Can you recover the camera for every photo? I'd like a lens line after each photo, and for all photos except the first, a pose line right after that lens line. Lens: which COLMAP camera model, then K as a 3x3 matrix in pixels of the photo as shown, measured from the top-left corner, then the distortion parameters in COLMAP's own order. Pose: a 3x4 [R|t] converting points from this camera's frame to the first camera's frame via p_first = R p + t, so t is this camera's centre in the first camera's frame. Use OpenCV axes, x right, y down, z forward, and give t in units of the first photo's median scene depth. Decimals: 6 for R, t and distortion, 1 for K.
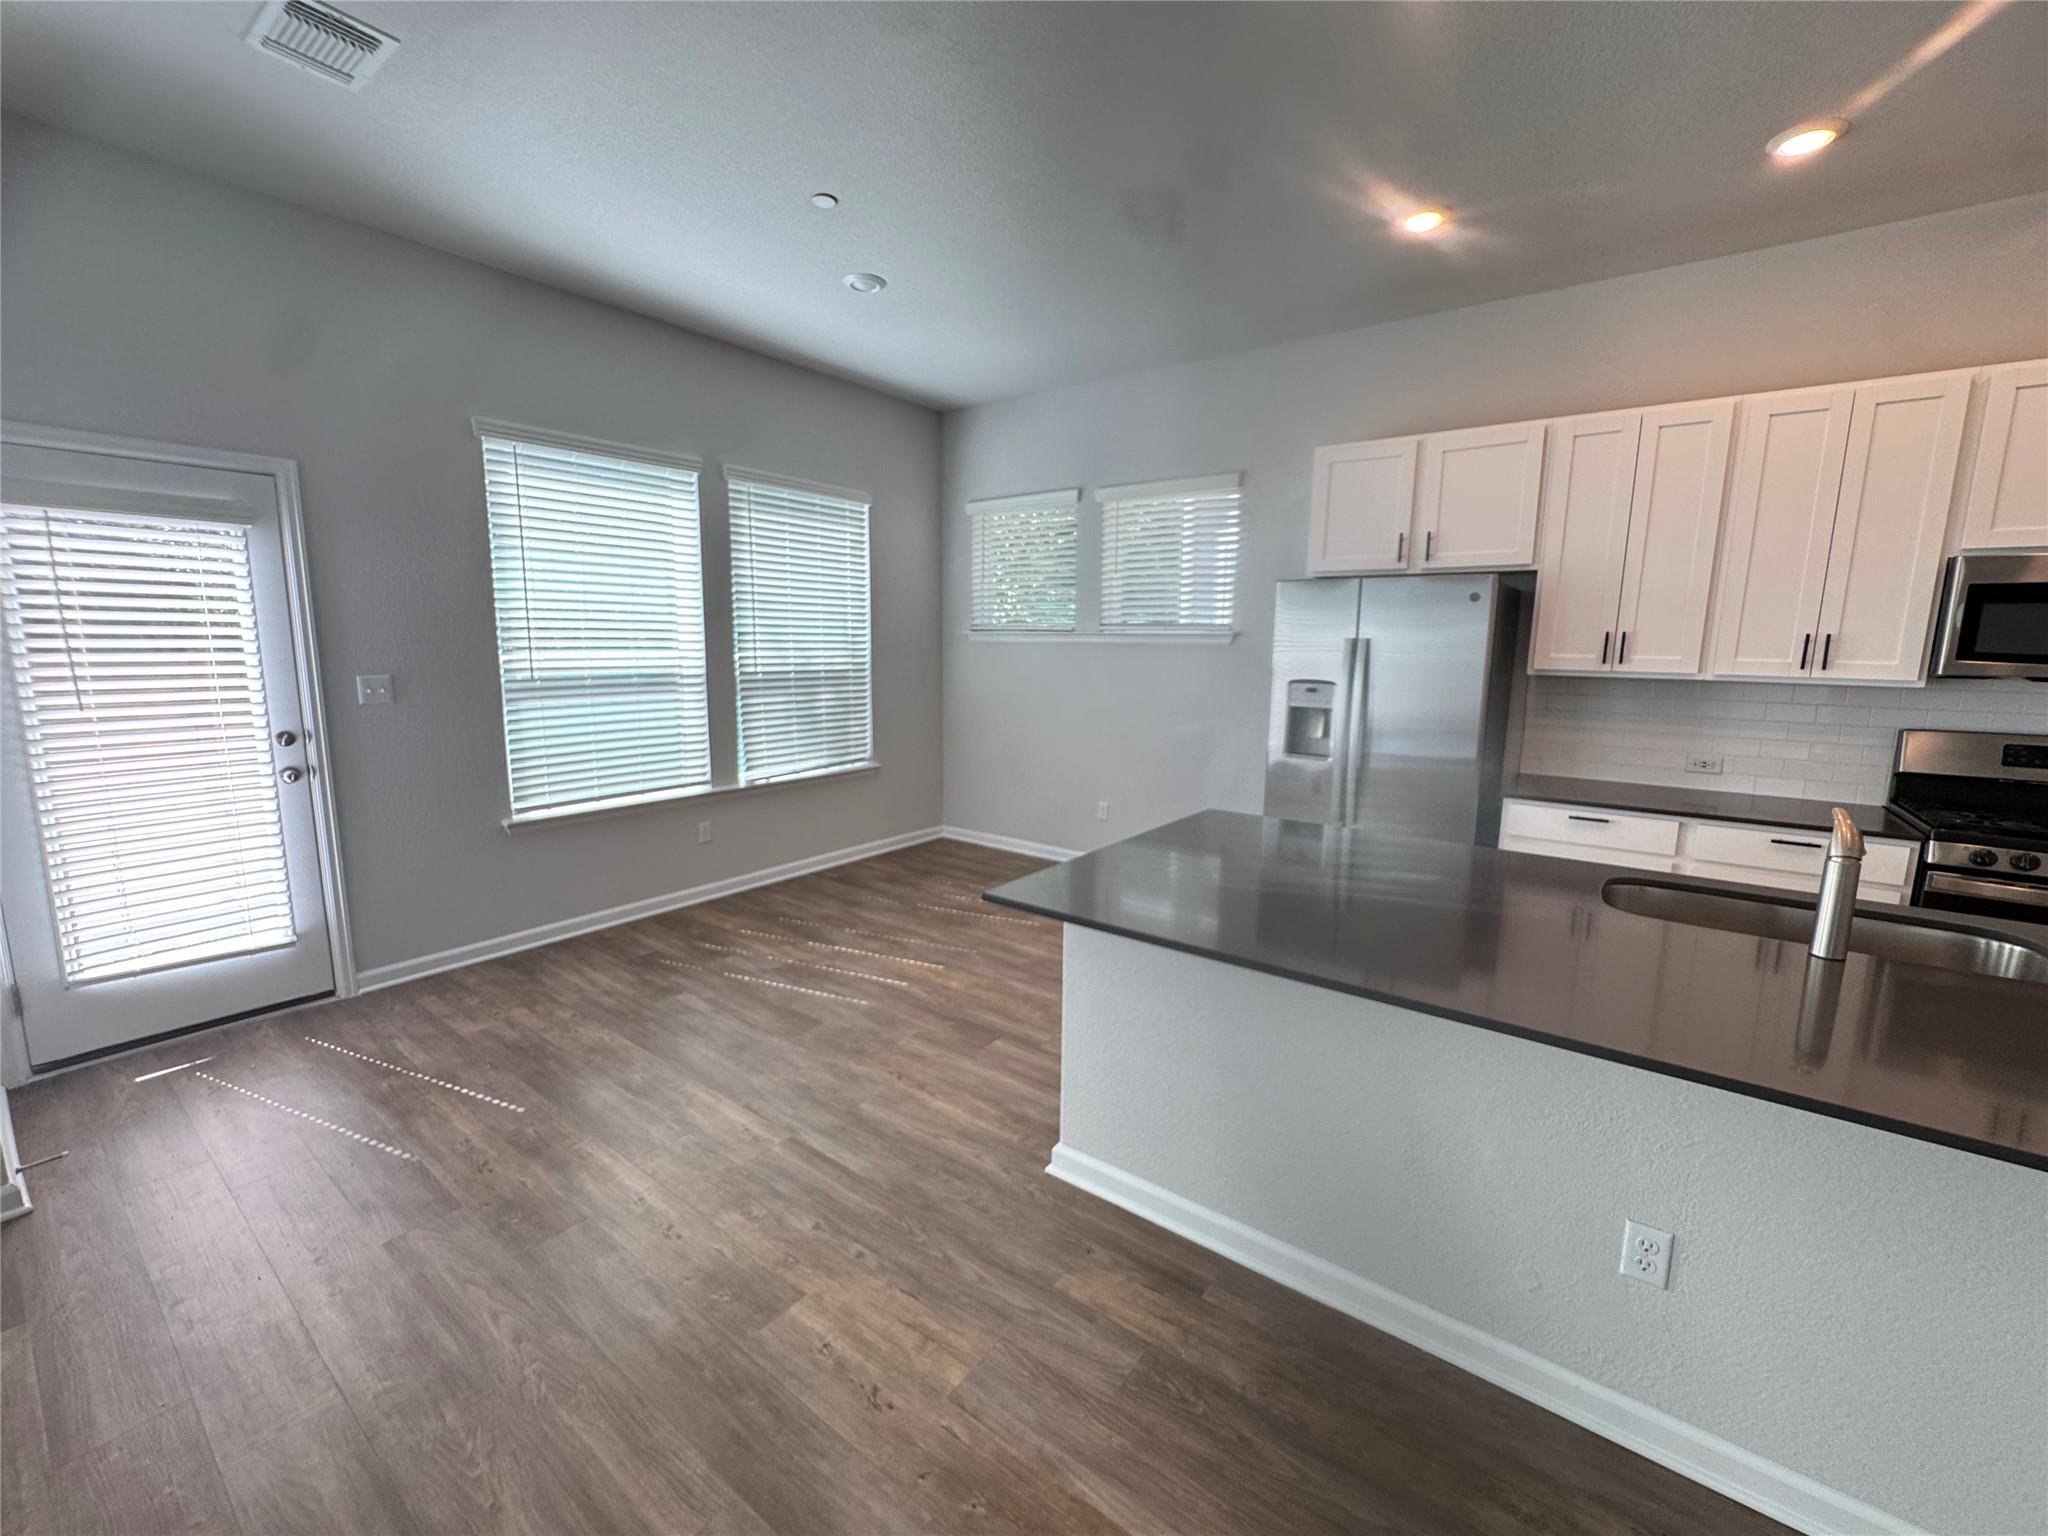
lens RADIAL K [[828.4, 0, 1019.9], [0, 828.4, 768.1], [0, 0, 1]] dist [-0.006303, 0.000832]
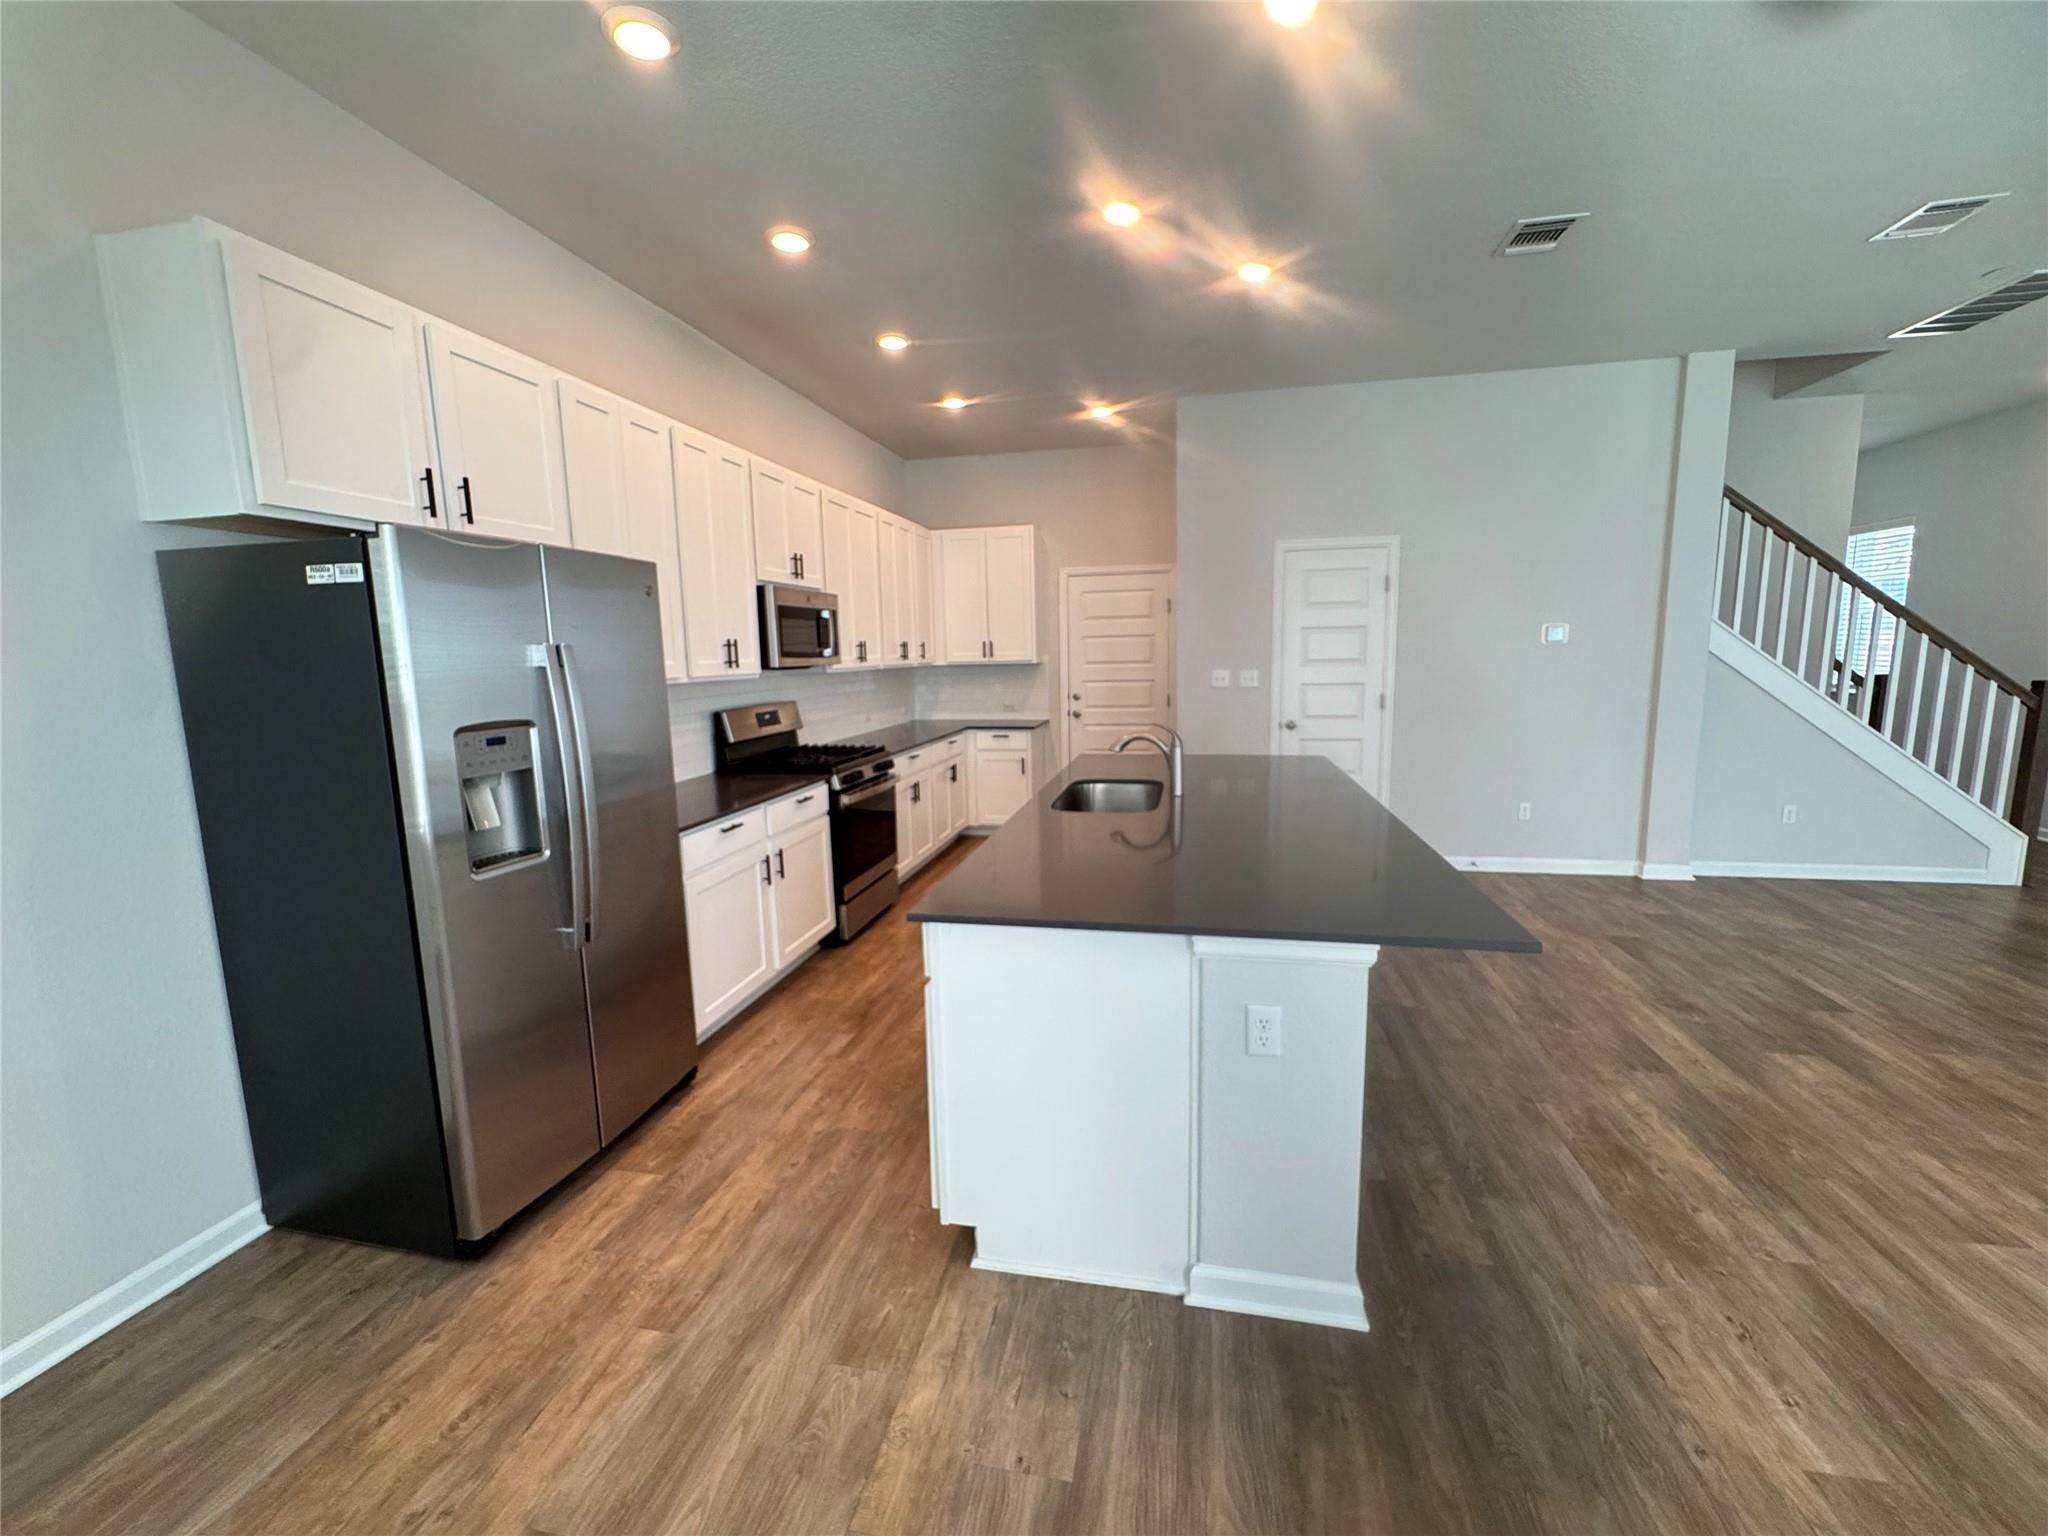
lens RADIAL K [[828.4, 0, 1024.6], [0, 828.4, 764.6], [0, 0, 1]] dist [-0.006303, 0.000832]
pose [[-0.429498, -0.129728, 0.893701, -0.269732], [0.153718, 0.964684, 0.213907, -0.138337], [-0.889889, 0.229251, -0.394388, 0.887231]]
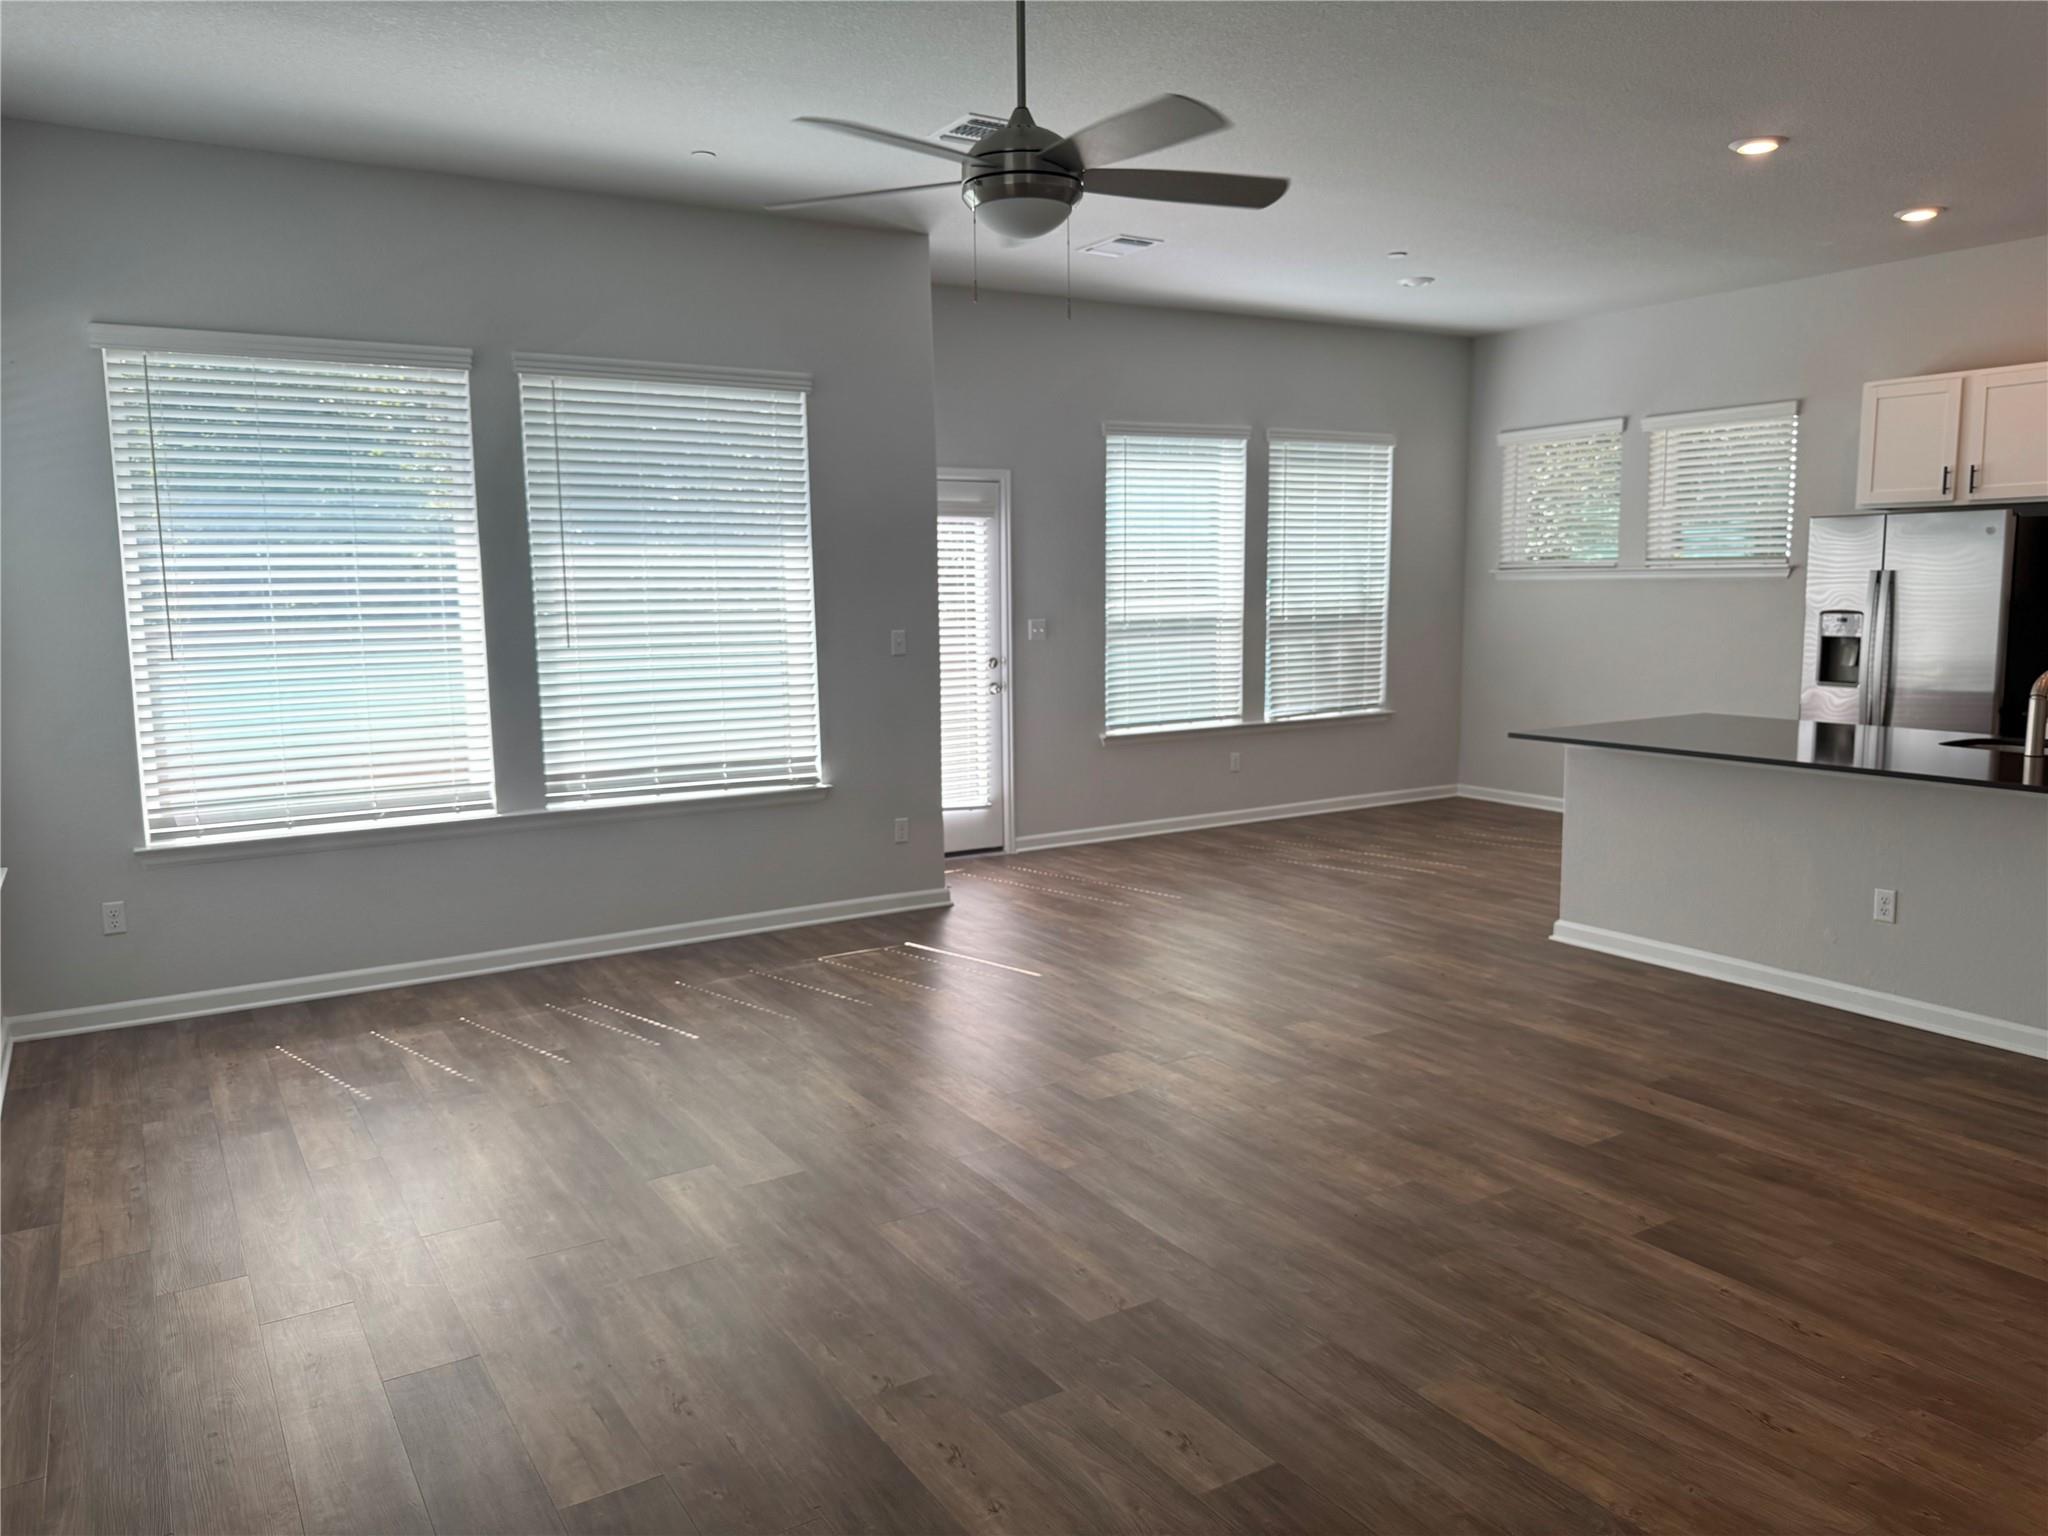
lens RADIAL K [[1442.6, 0, 984.4], [0, 1442.6, 778.2], [0, 0, 1]] dist [0.027835, -0.040419]
pose [[0.925293, 0.026099, -0.378354, 0.042984], [-0.032464, 0.999418, -0.010454, 0.157575], [0.377861, 0.021956, 0.925602, -1.087946]]
